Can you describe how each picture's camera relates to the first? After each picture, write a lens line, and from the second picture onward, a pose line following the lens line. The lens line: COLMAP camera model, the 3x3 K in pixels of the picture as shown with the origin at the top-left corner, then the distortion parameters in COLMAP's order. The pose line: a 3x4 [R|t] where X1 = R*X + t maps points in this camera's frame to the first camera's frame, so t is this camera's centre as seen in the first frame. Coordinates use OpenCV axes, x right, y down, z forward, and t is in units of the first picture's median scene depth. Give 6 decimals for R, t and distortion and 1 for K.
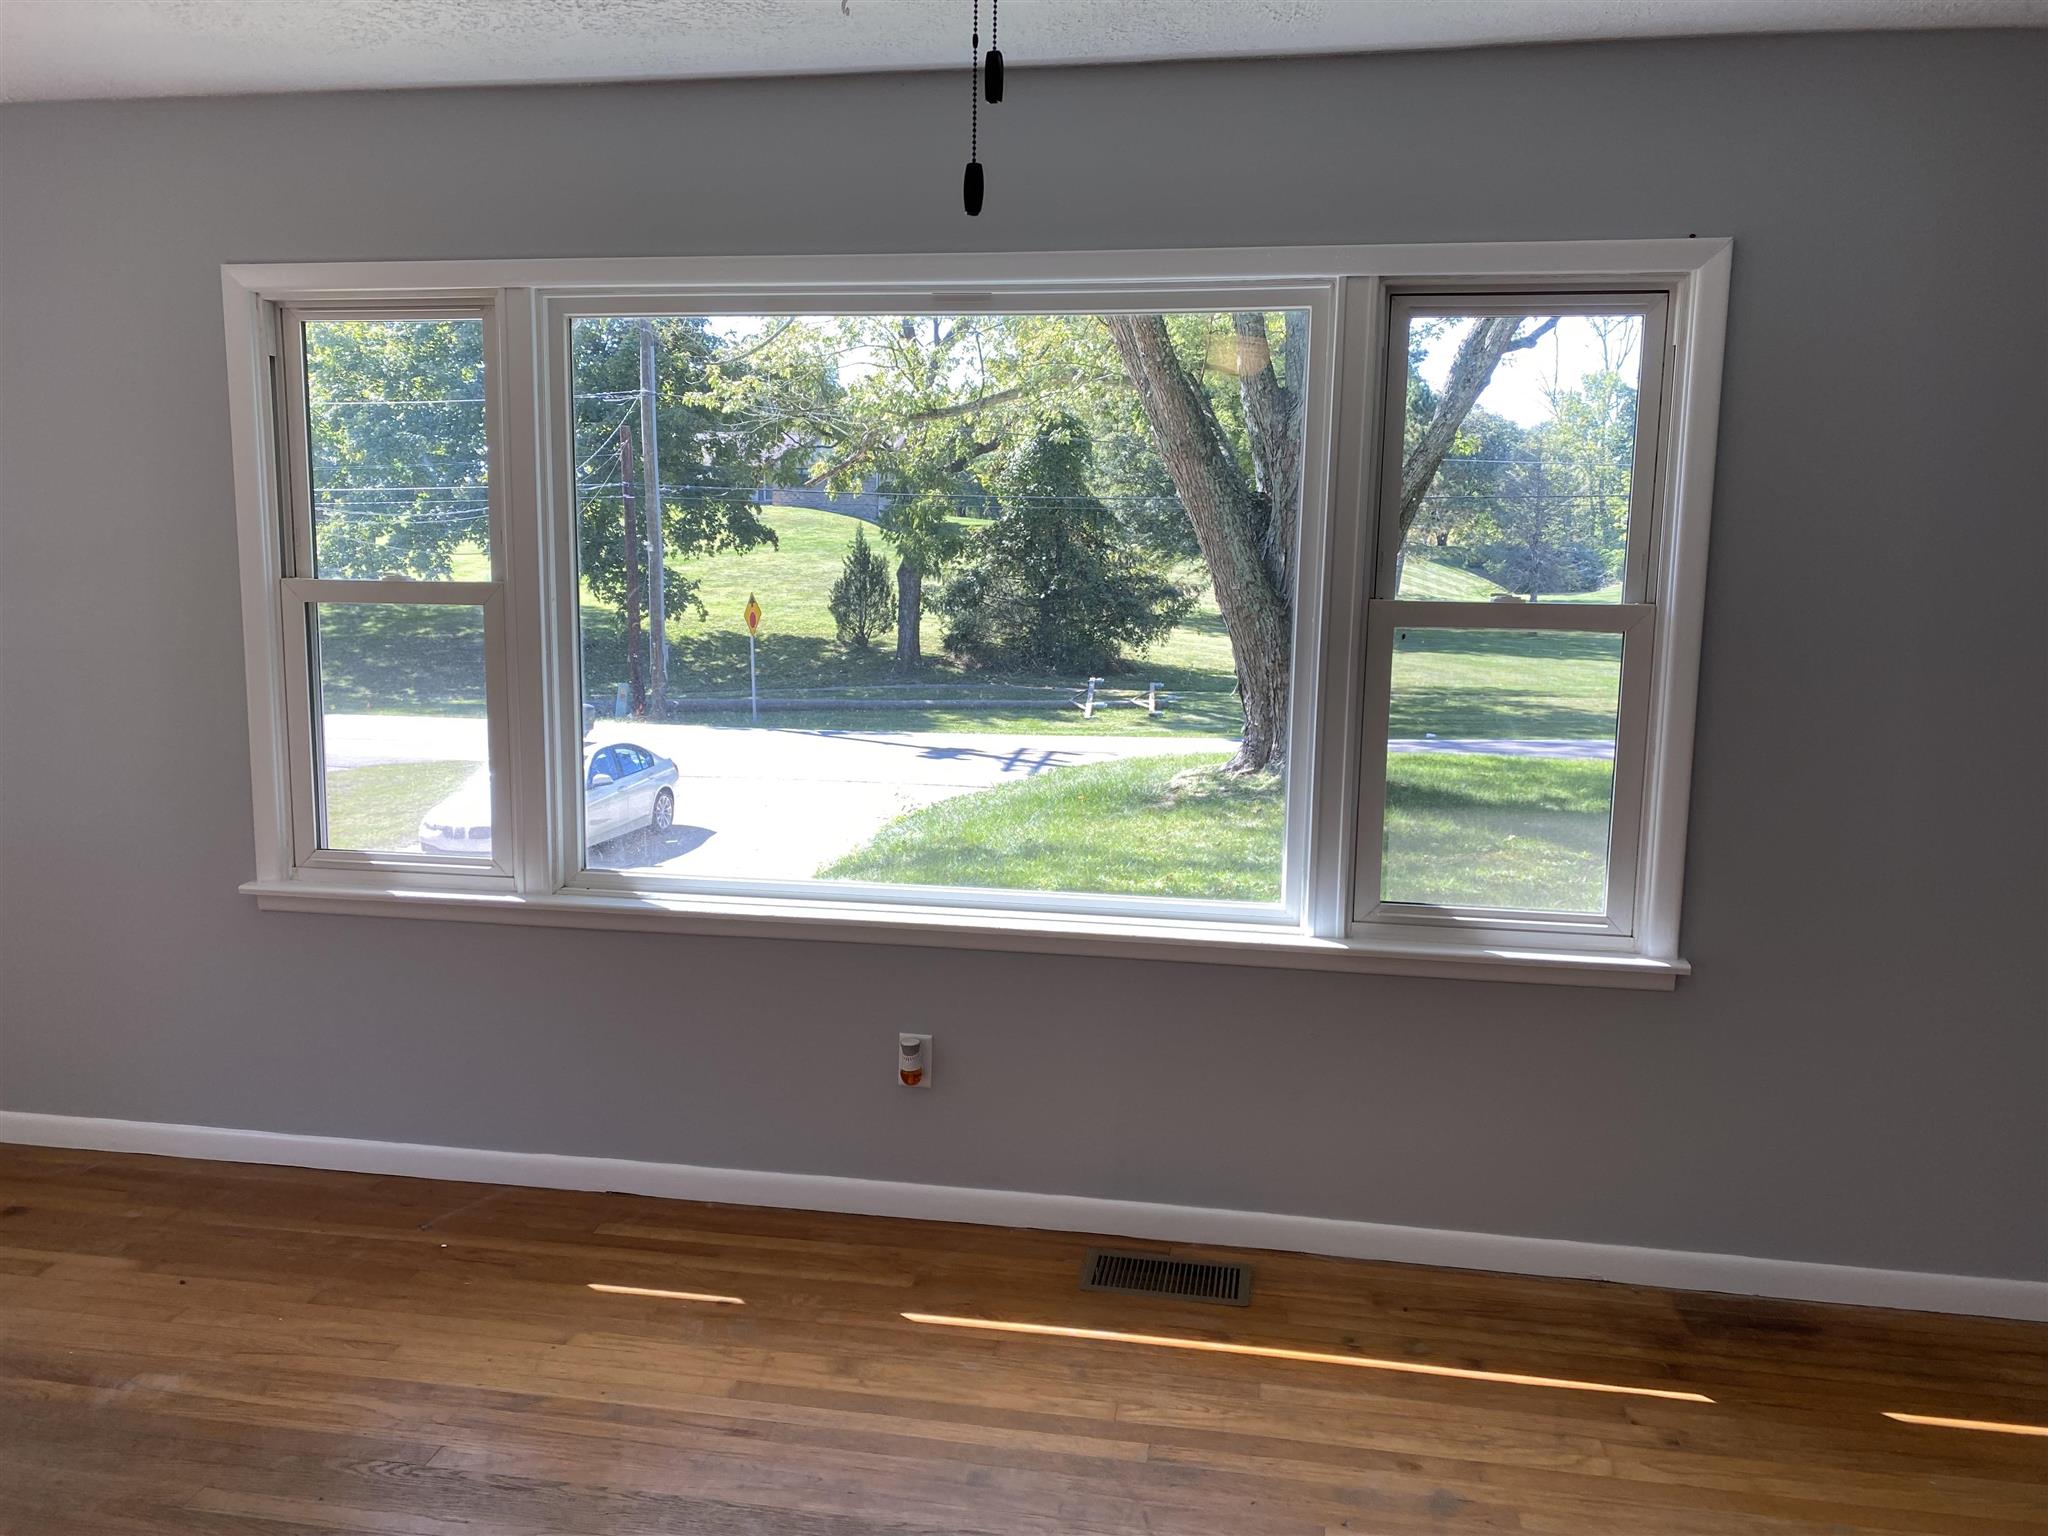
lens RADIAL K [[1572.6, 0, 1020.5], [0, 1572.6, 777.9], [0, 0, 1]] dist [0.060561, -0.087399]
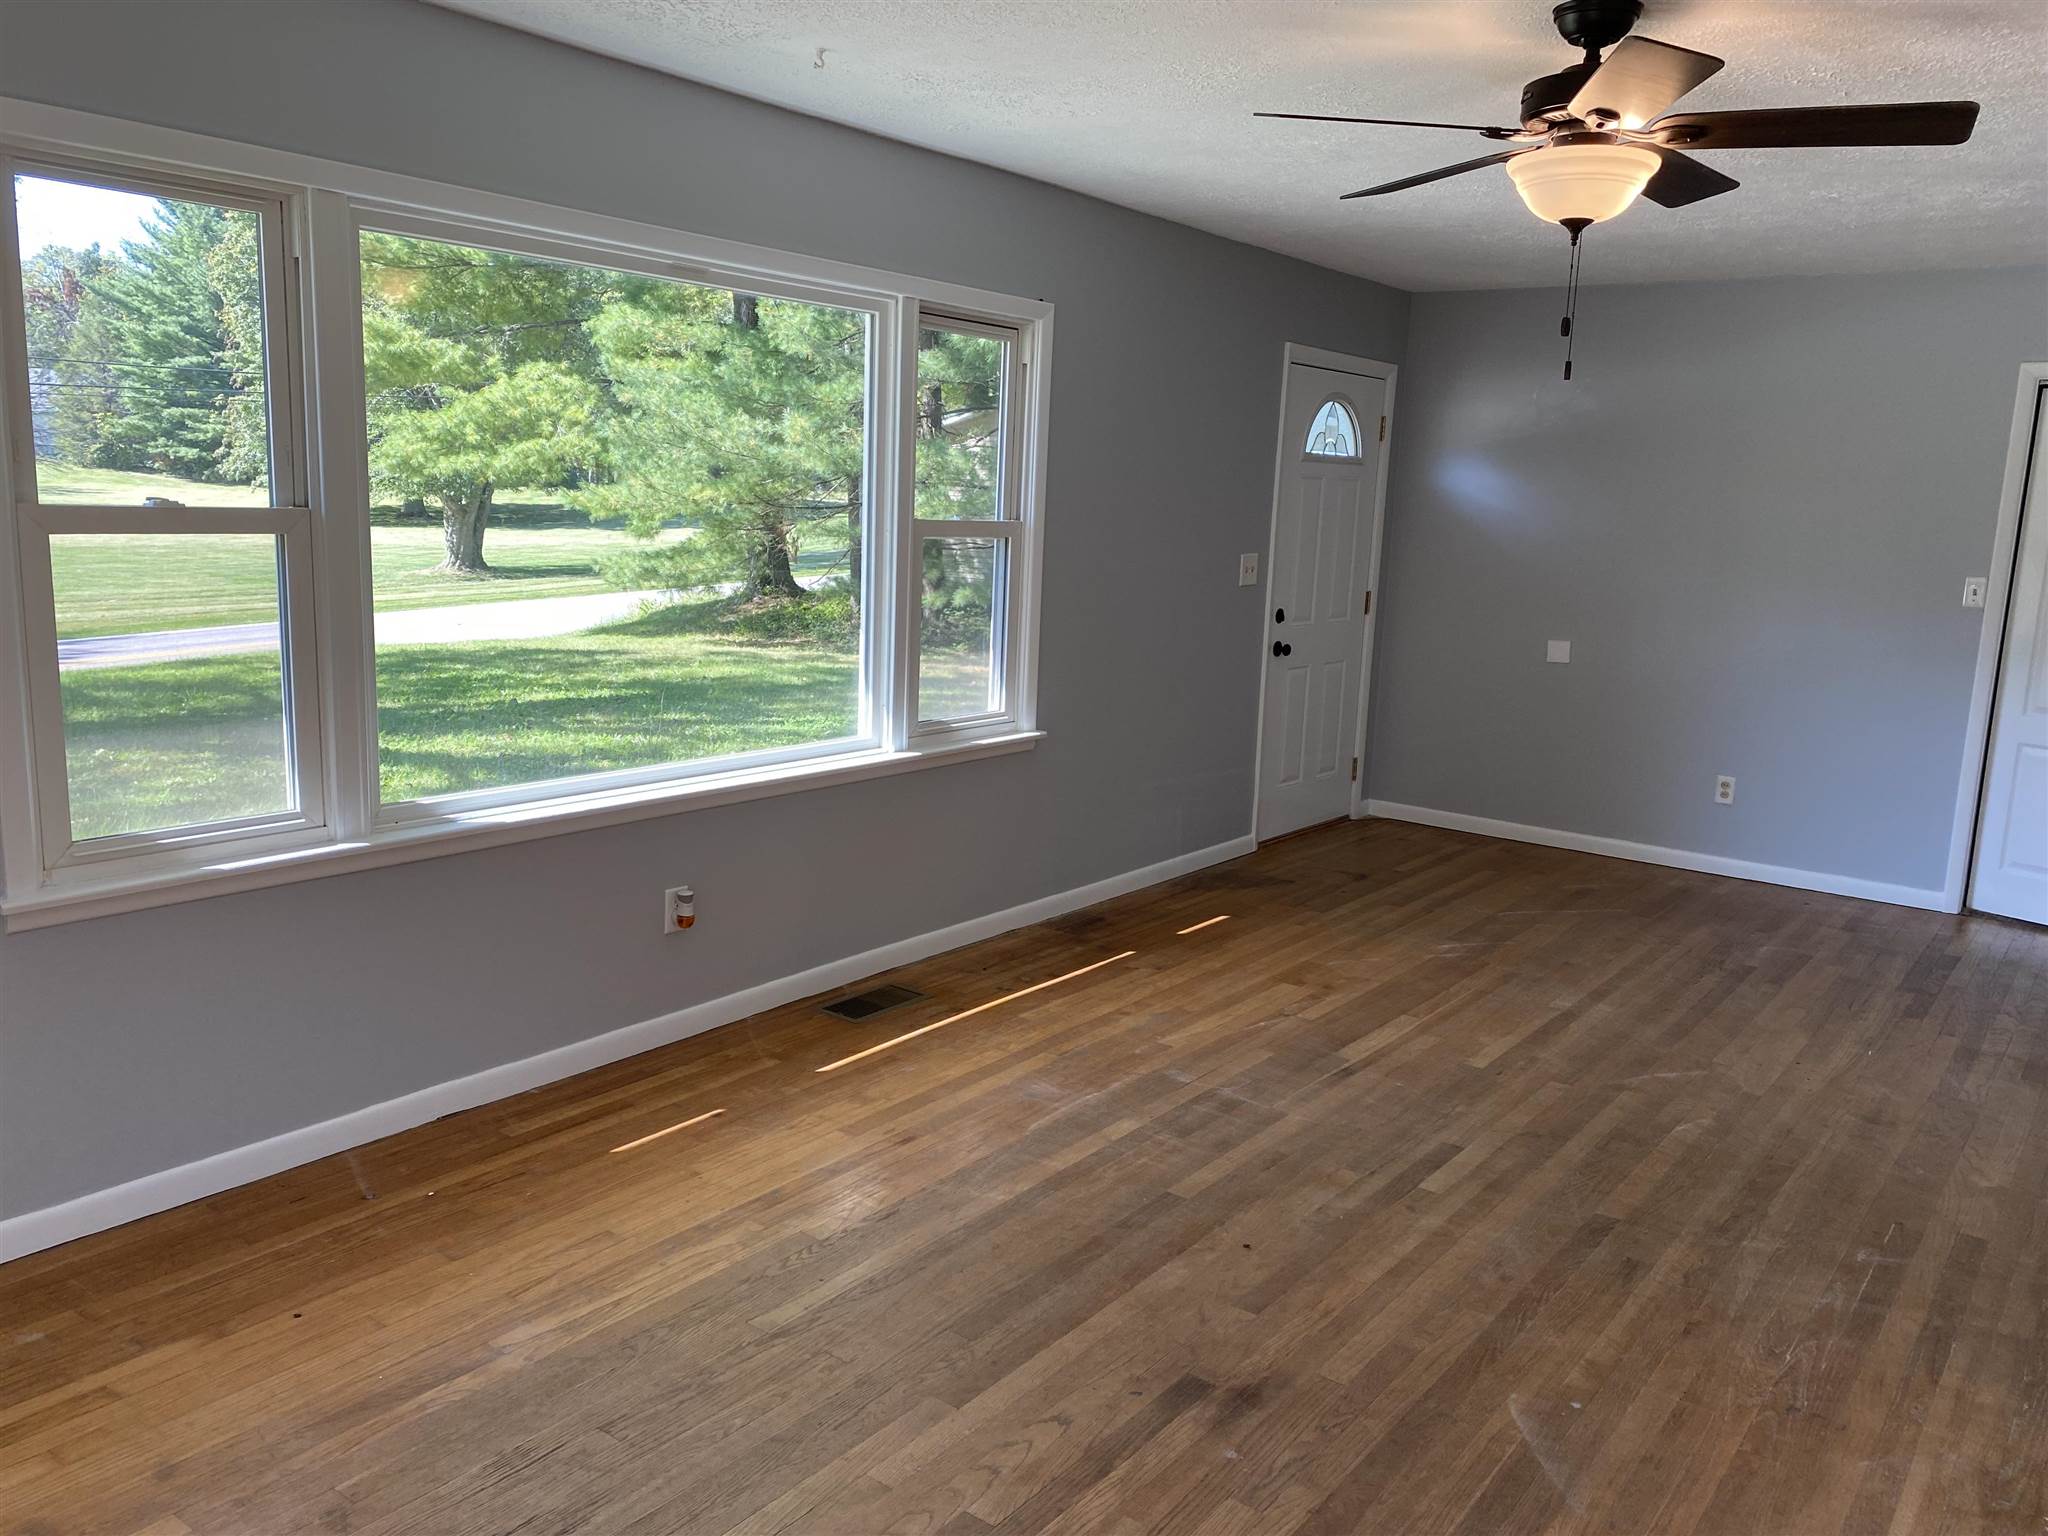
lens RADIAL K [[1572.6, 0, 1018.0], [0, 1572.6, 769.8], [0, 0, 1]] dist [0.060561, -0.087399]
pose [[0.460047, -0.154518, 0.874346, -1.022129], [0.098842, 0.987533, 0.122514, -0.047929], [-0.882376, 0.030059, 0.469585, 0.214694]]
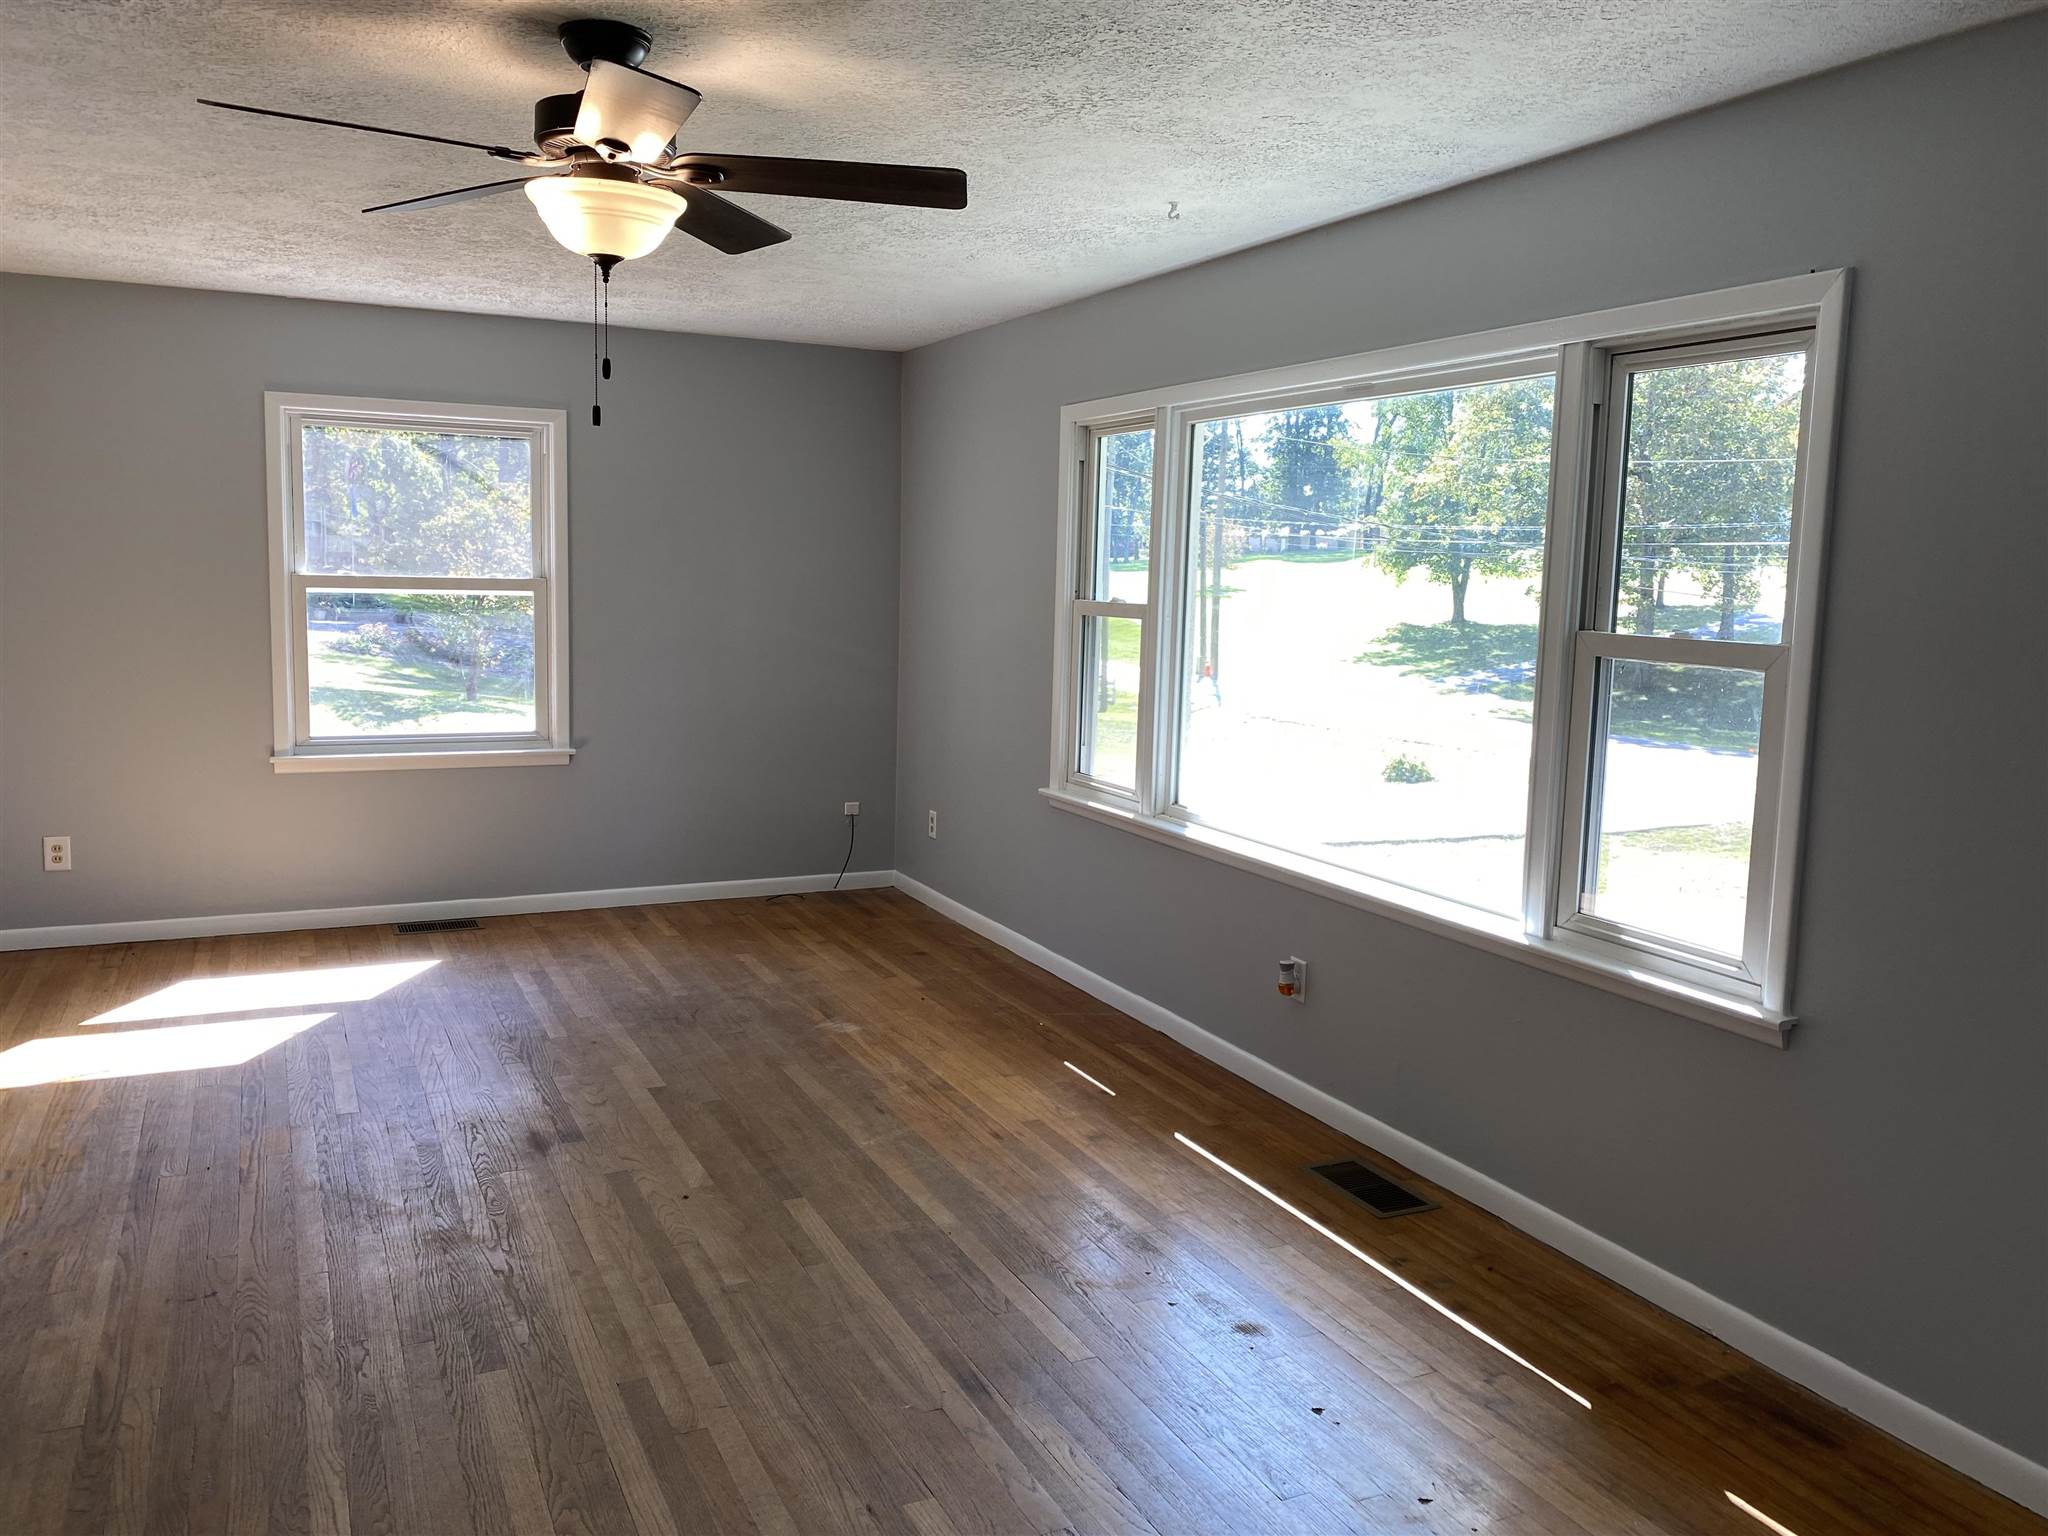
lens RADIAL K [[1572.6, 0, 1032.5], [0, 1572.6, 754.6], [0, 0, 1]] dist [0.060561, -0.087399]
pose [[0.582471, 0.098365, -0.806878, 0.861692], [-0.136032, 0.990448, 0.022545, -0.001200], [0.801388, 0.096629, 0.590288, 0.054824]]
